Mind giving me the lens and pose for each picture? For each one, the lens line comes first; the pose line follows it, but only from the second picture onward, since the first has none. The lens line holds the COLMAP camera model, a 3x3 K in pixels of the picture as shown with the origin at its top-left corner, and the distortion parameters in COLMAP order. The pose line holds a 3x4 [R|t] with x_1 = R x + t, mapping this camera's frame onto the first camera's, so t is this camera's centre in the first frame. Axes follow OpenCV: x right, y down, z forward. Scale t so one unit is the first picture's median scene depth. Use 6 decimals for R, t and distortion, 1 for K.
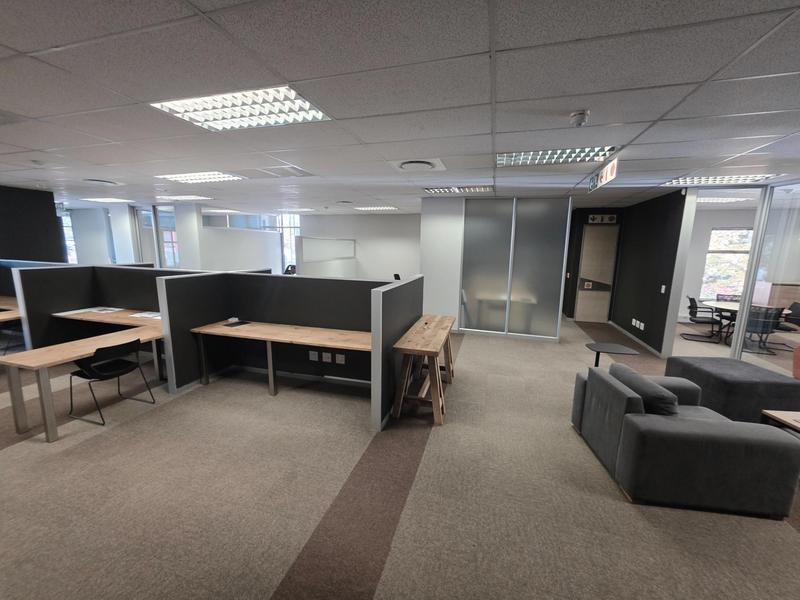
lens RADIAL K [[317.7, 0, 400.9], [0, 317.7, 299.4], [0, 0, 1]] dist [0.000337, 0.000255]
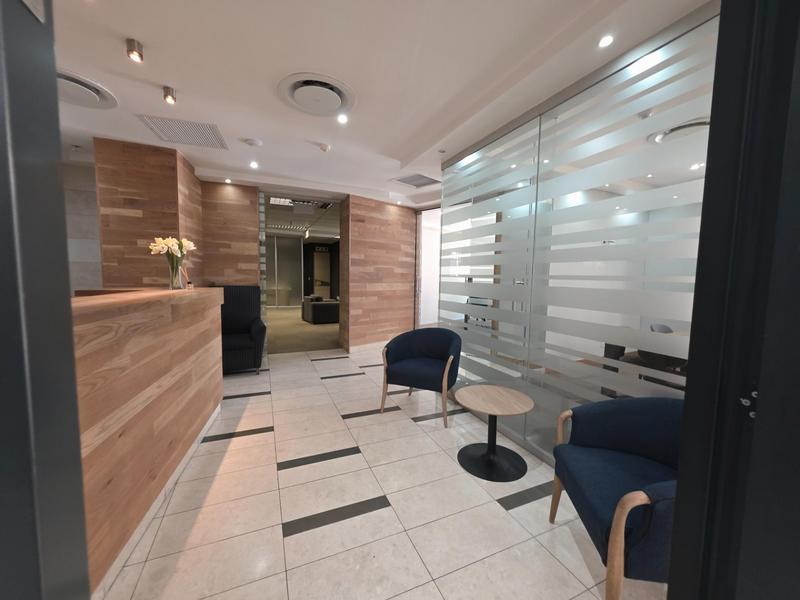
lens RADIAL K [[317.7, 0, 400.1], [0, 317.7, 300.7], [0, 0, 1]] dist [0.000337, 0.000255]
pose [[0.766712, -0.051279, 0.639940, -0.294793], [0.096899, 0.994629, -0.036394, 0.198513], [-0.634636, 0.089913, 0.767562, -0.855844]]
